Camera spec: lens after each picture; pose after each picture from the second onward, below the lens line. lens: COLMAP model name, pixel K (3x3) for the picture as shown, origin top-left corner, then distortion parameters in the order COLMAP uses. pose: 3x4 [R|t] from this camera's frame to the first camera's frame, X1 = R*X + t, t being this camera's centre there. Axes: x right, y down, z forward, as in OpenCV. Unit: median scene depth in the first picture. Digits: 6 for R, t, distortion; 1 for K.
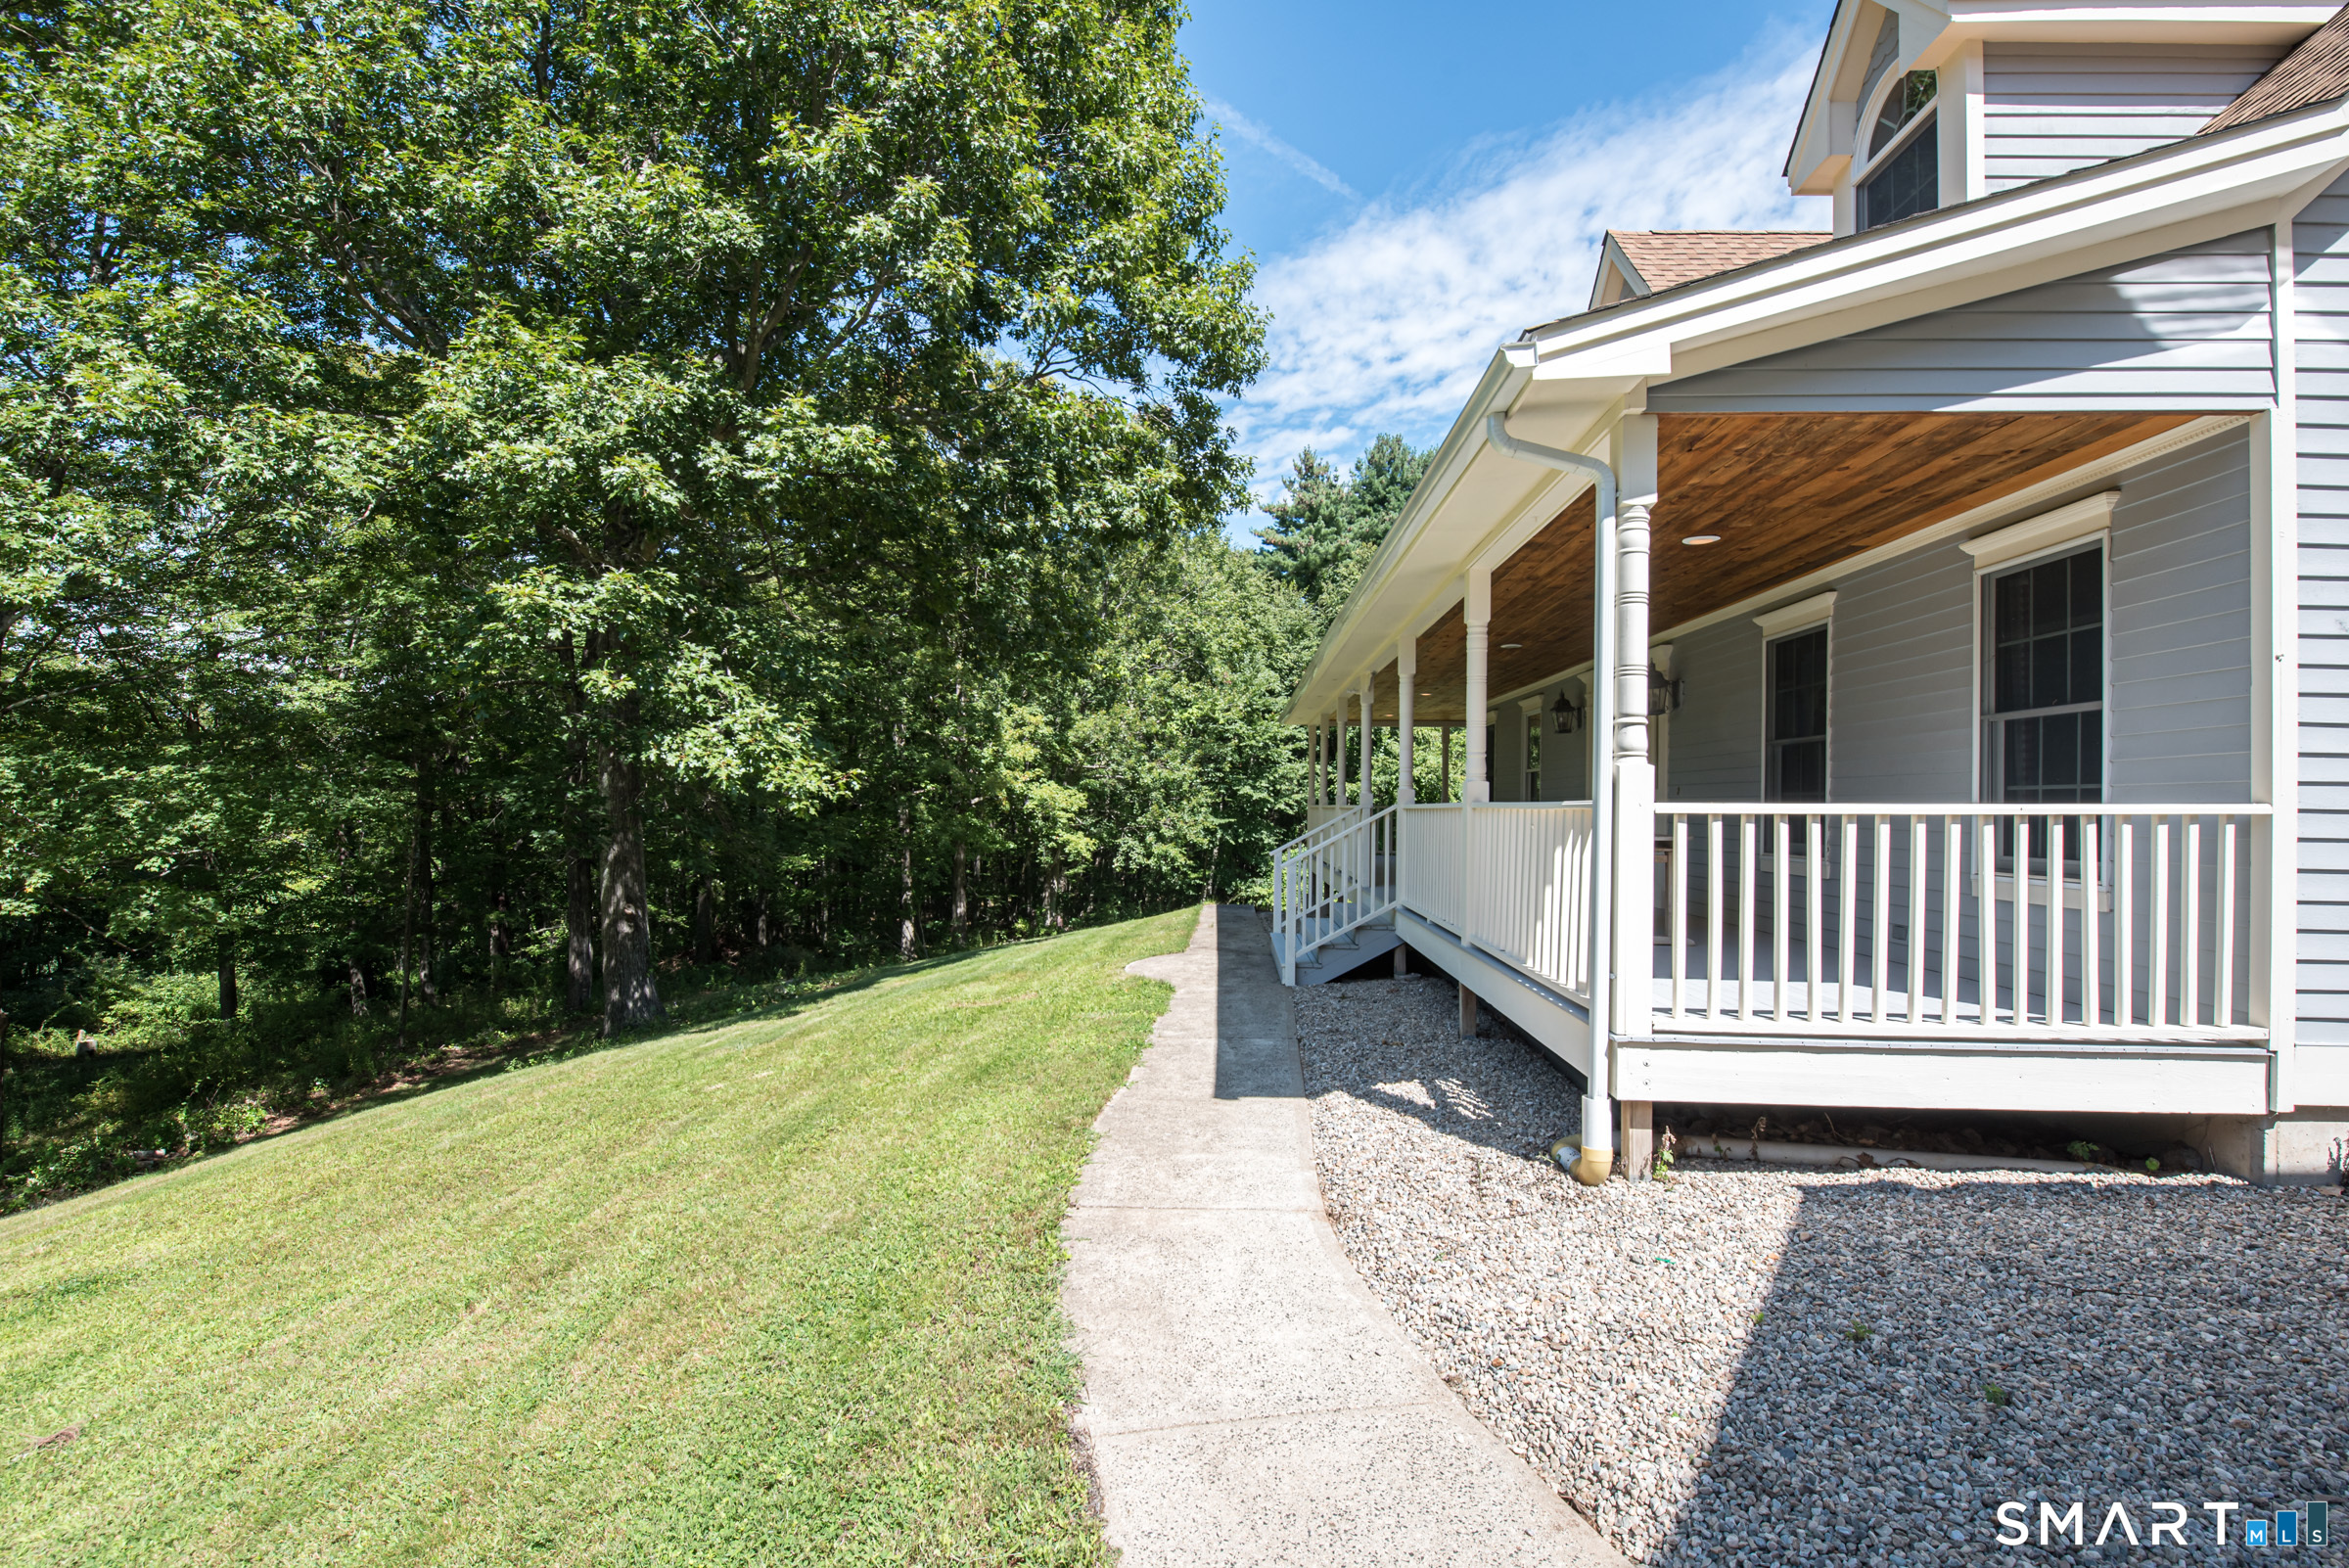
lens RADIAL K [[1118.3, 0, 1173.4], [0, 1118.3, 792.5], [0, 0, 1]] dist [0.002938, -0.000343]
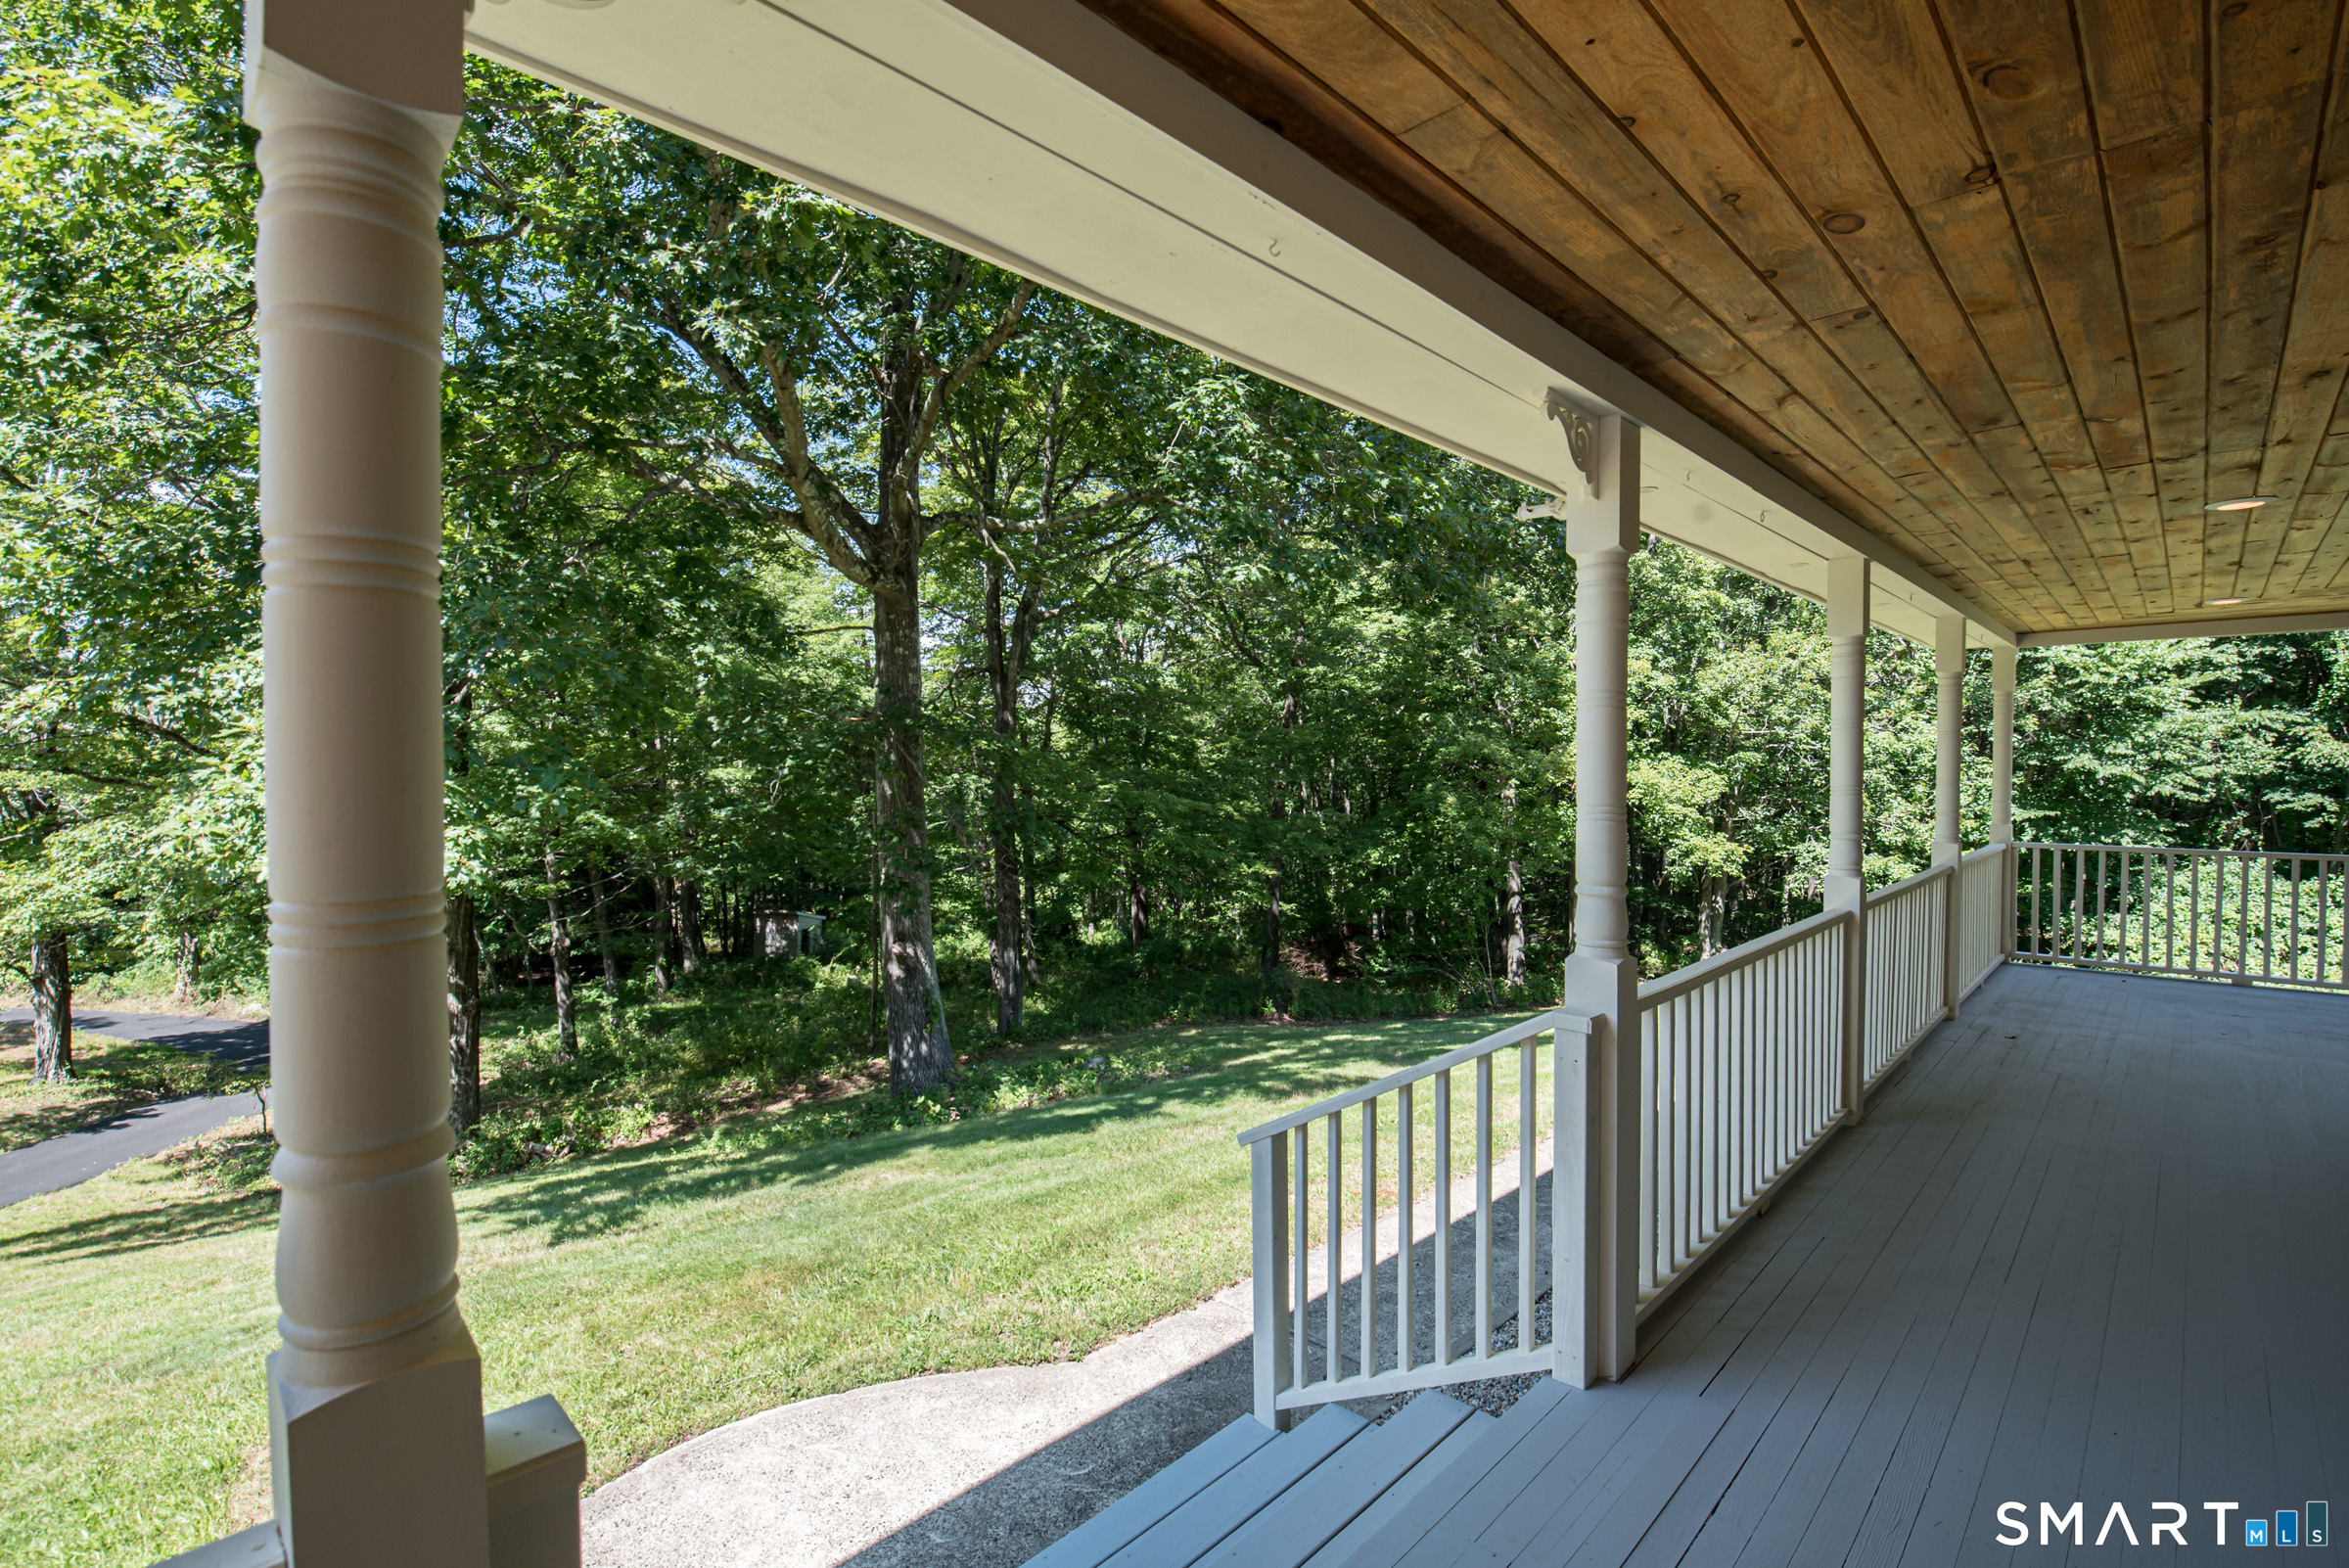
lens RADIAL K [[1118.3, 0, 1177.7], [0, 1118.3, 778.4], [0, 0, 1]] dist [0.002938, -0.000343]
pose [[0.747089, 0.001158, -0.664723, 0.113870], [0.020170, 0.999499, 0.024411, -0.018960], [0.664418, -0.031645, 0.746691, 0.296519]]
